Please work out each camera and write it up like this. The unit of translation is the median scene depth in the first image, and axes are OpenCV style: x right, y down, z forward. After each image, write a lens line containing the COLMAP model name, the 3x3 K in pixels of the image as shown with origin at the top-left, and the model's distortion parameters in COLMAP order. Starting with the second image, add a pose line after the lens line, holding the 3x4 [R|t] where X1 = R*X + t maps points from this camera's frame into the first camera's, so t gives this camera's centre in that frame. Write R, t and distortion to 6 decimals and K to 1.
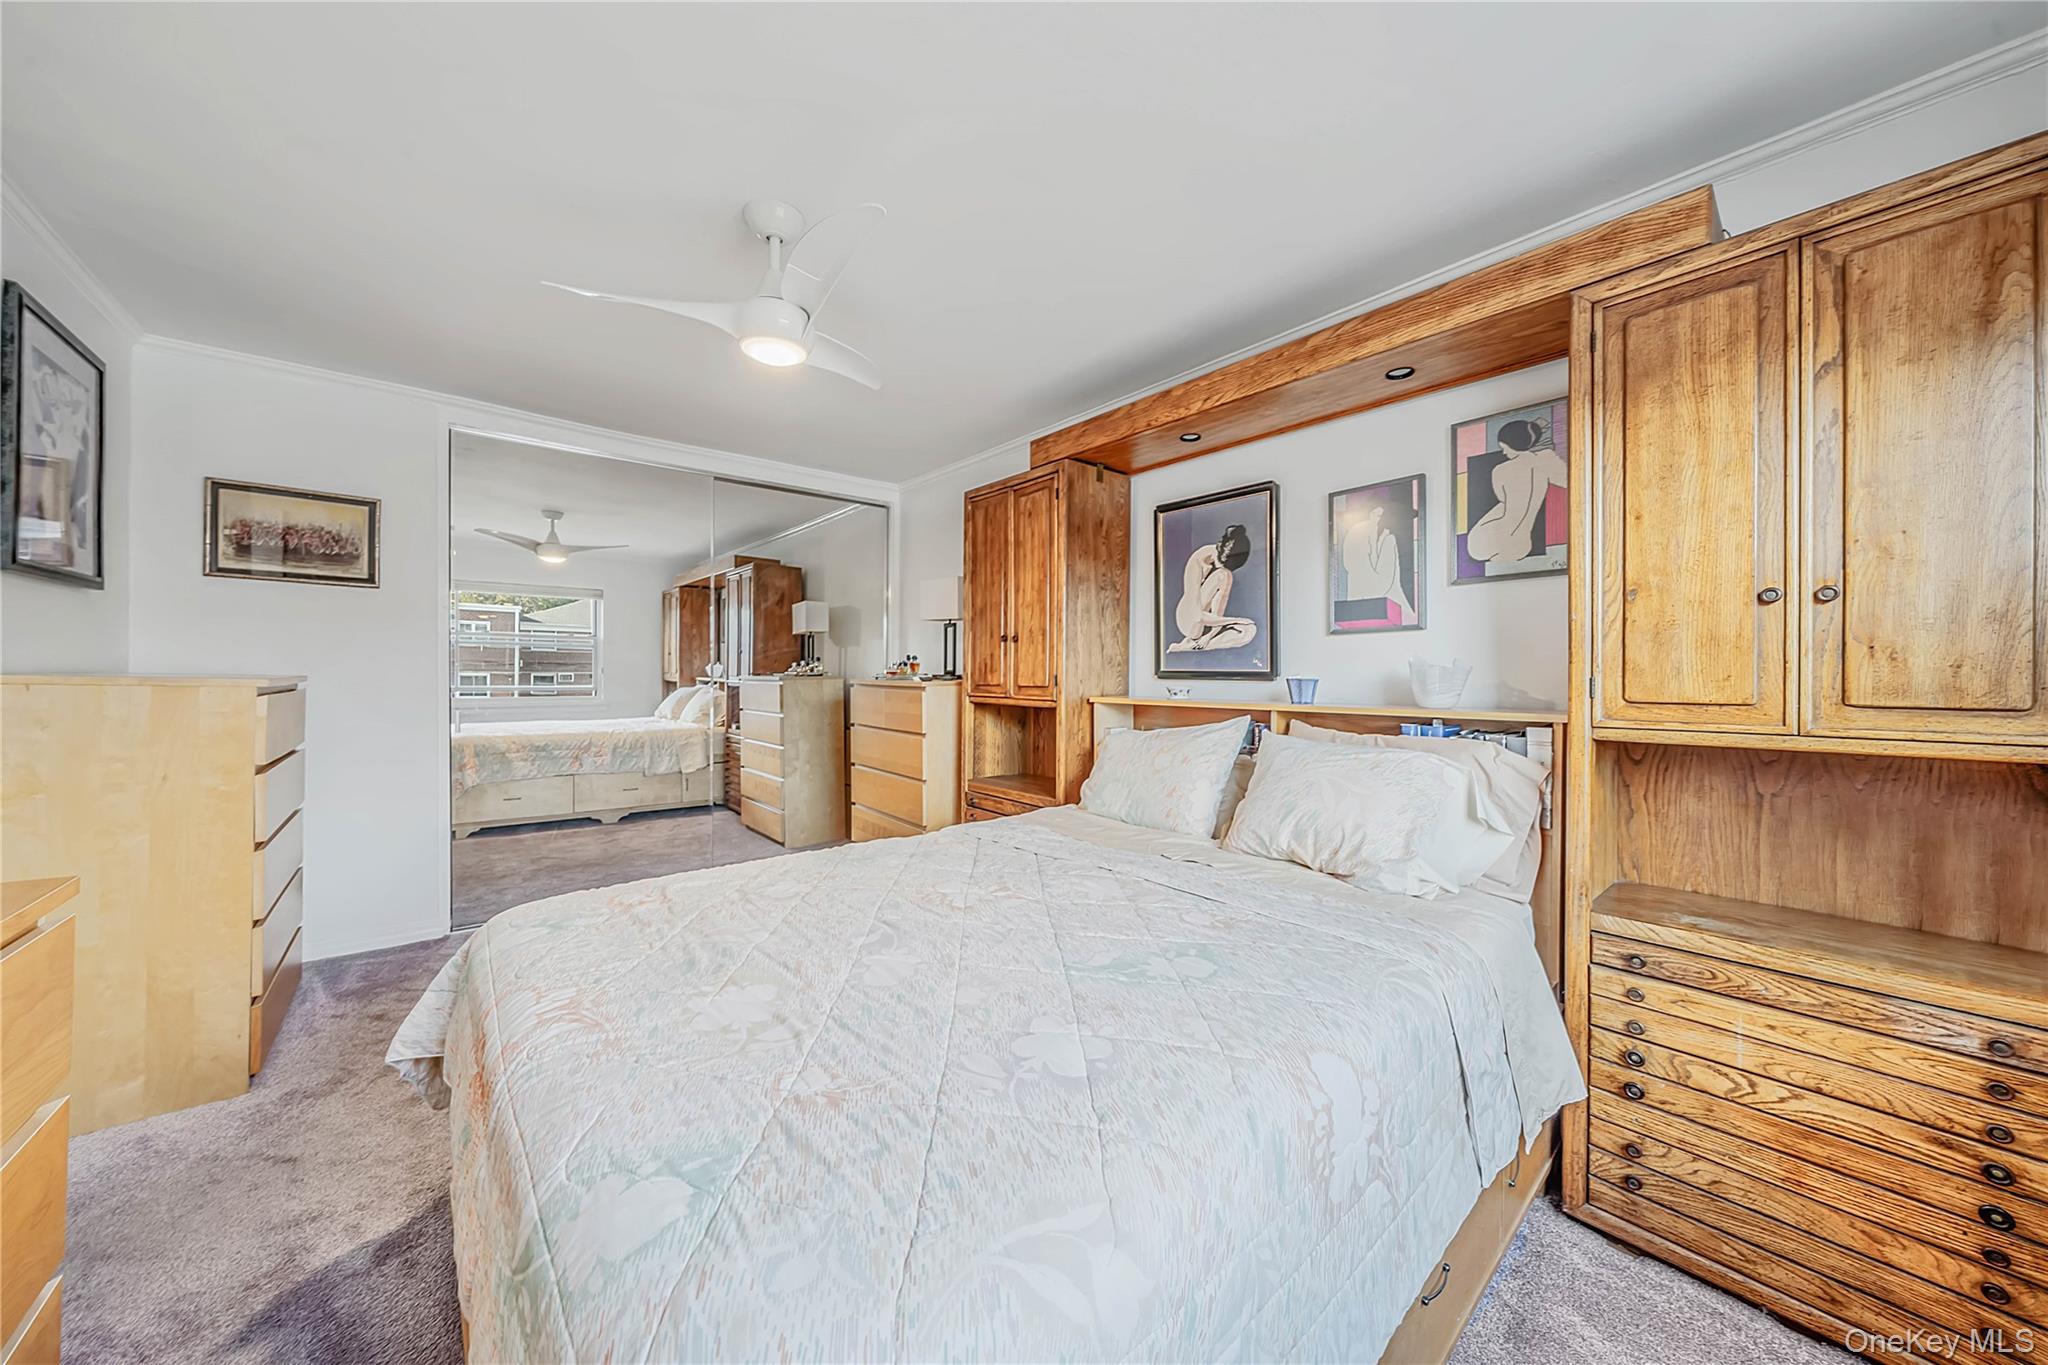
lens RADIAL K [[707.1, 0, 1022.4], [0, 707.1, 673.4], [0, 0, 1]] dist [-0.000424, -0.000037]
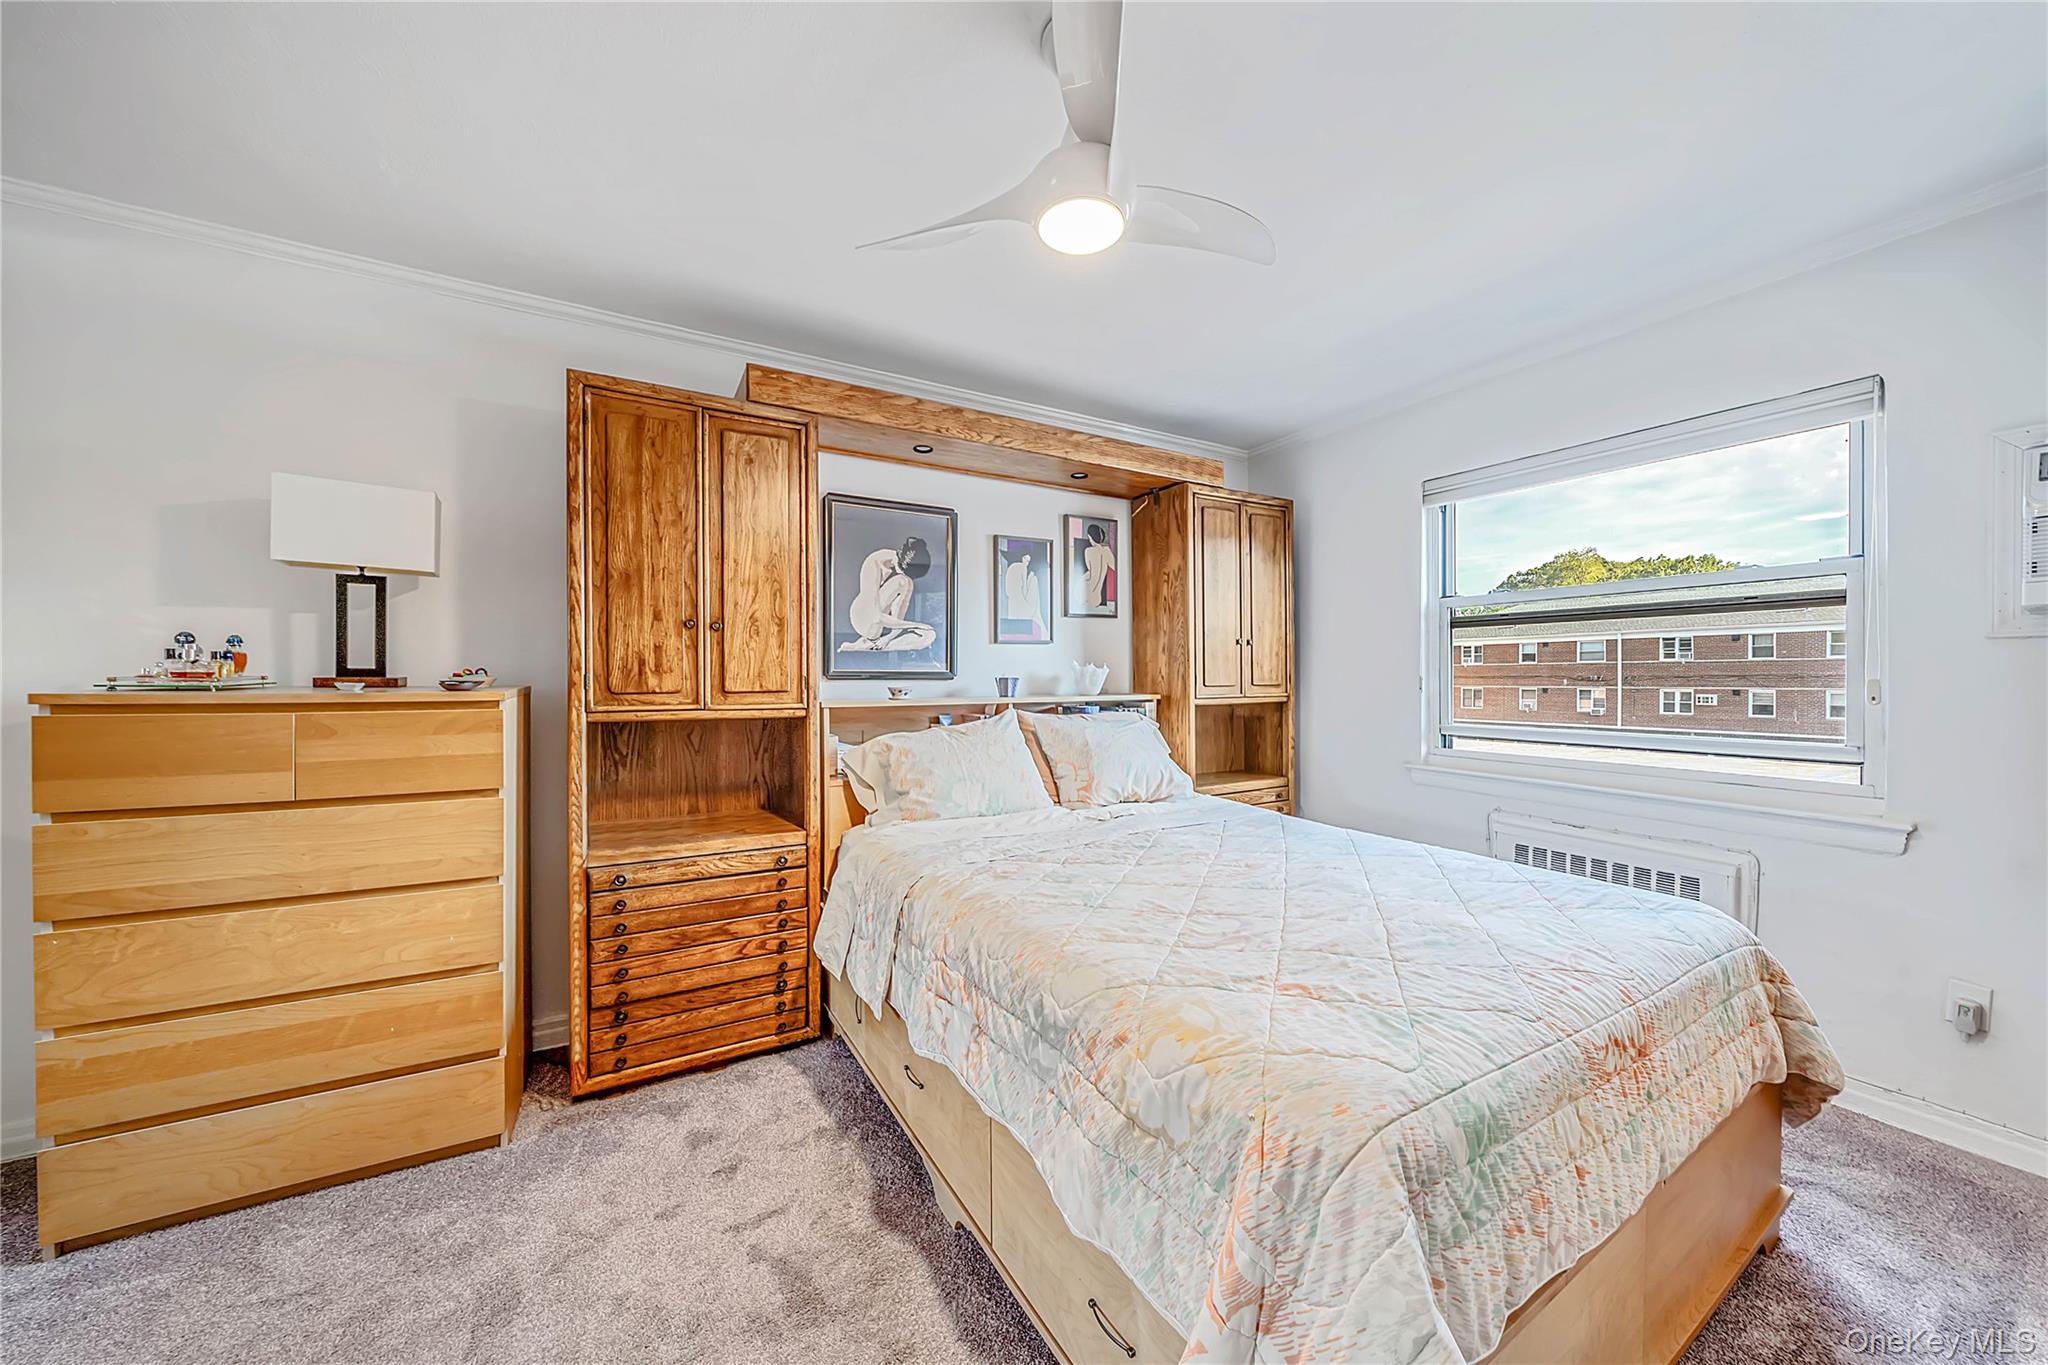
lens RADIAL K [[707.1, 0, 1019.4], [0, 707.1, 676.7], [0, 0, 1]] dist [-0.000424, -0.000037]
pose [[0.176049, -0.009876, 0.984332, -0.736755], [-0.000658, 0.999948, 0.010150, -0.006046], [-0.984381, -0.002435, 0.176033, 0.640981]]
